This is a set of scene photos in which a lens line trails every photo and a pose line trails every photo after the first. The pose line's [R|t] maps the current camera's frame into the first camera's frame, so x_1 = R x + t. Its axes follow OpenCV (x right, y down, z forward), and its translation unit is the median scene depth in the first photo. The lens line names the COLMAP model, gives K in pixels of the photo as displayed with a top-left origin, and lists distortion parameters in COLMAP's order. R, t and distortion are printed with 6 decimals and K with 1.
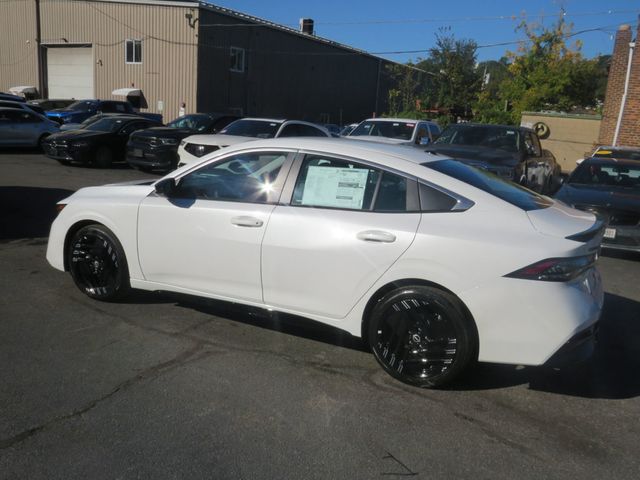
lens RADIAL K [[588.8, 0, 319.6], [0, 588.8, 240.8], [0, 0, 1]] dist [-0.006234, 0.000000]
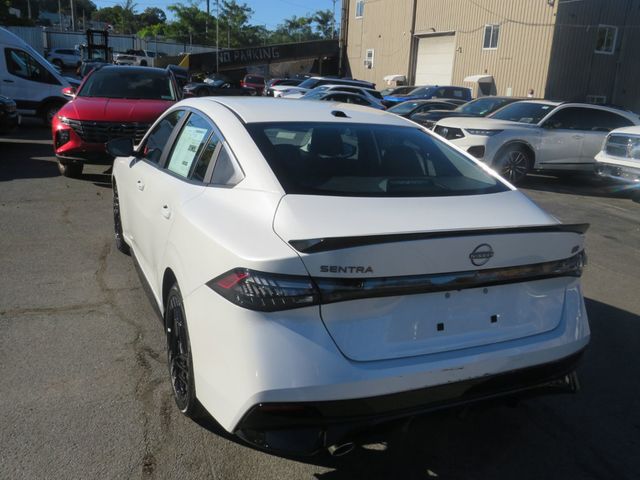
lens RADIAL K [[588.8, 0, 320.2], [0, 588.8, 239.7], [0, 0, 1]] dist [-0.006234, 0.000000]
pose [[0.777538, 0.152869, -0.609972, 0.108120], [-0.147627, 0.987267, 0.059243, -0.006285], [0.611262, 0.043985, 0.790205, 0.073255]]
